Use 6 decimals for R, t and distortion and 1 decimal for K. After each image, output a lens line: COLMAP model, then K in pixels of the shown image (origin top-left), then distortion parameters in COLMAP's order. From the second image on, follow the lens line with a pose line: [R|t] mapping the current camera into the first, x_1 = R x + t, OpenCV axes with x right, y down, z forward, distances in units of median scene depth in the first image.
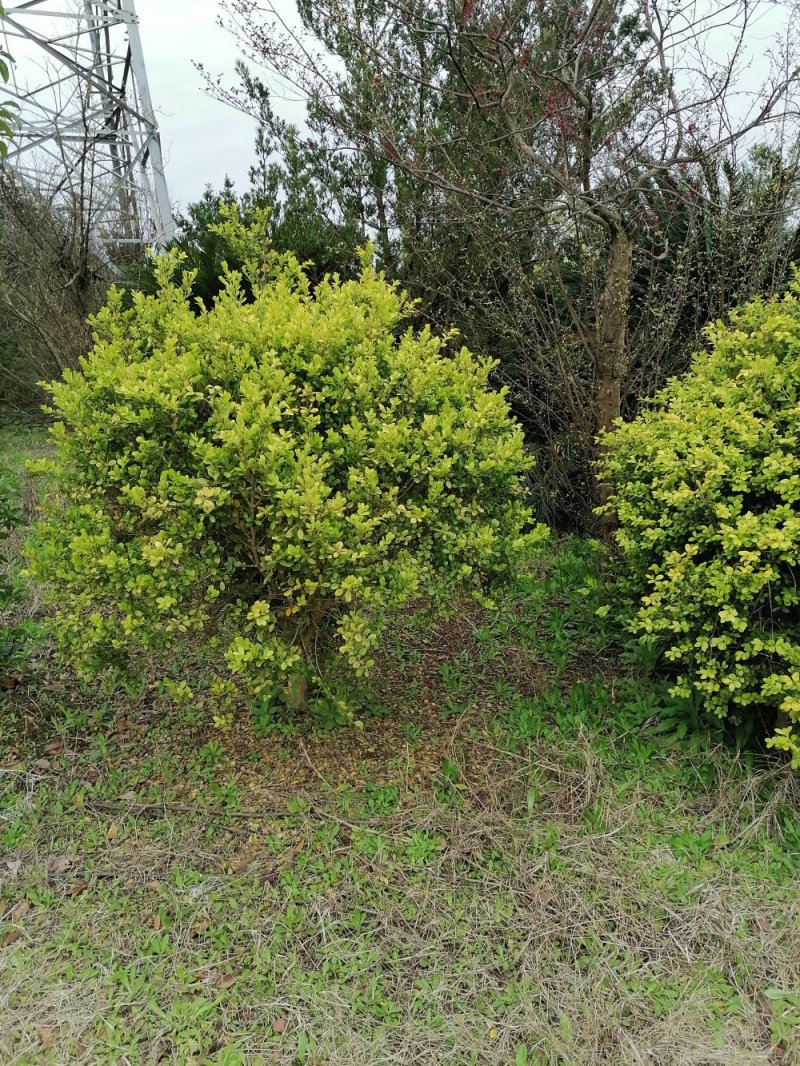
lens RADIAL K [[807.5, 0, 393.2], [0, 807.5, 533.4], [0, 0, 1]] dist [0.023966, -0.005952]
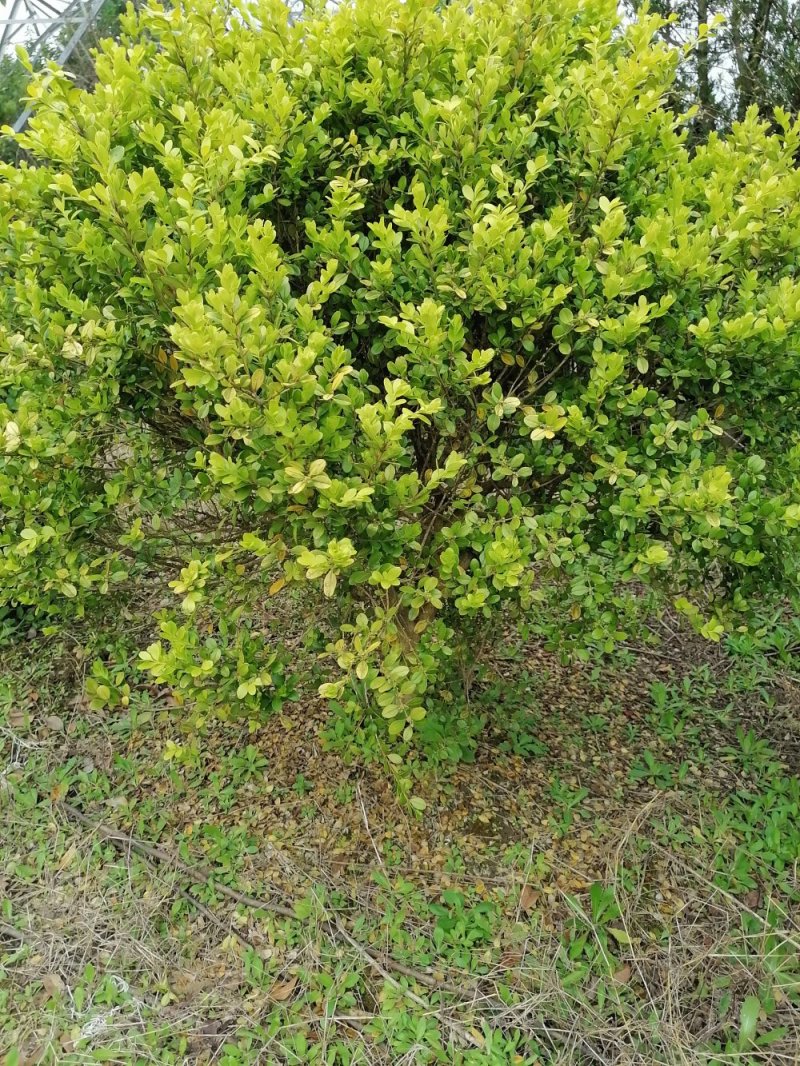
lens RADIAL K [[807.5, 0, 393.2], [0, 807.5, 533.4], [0, 0, 1]] dist [0.023966, -0.005952]
pose [[0.926691, 0.140109, -0.348730, 0.109450], [-0.107847, 0.988022, 0.110372, -0.002377], [0.360017, -0.064671, 0.930702, 0.515308]]
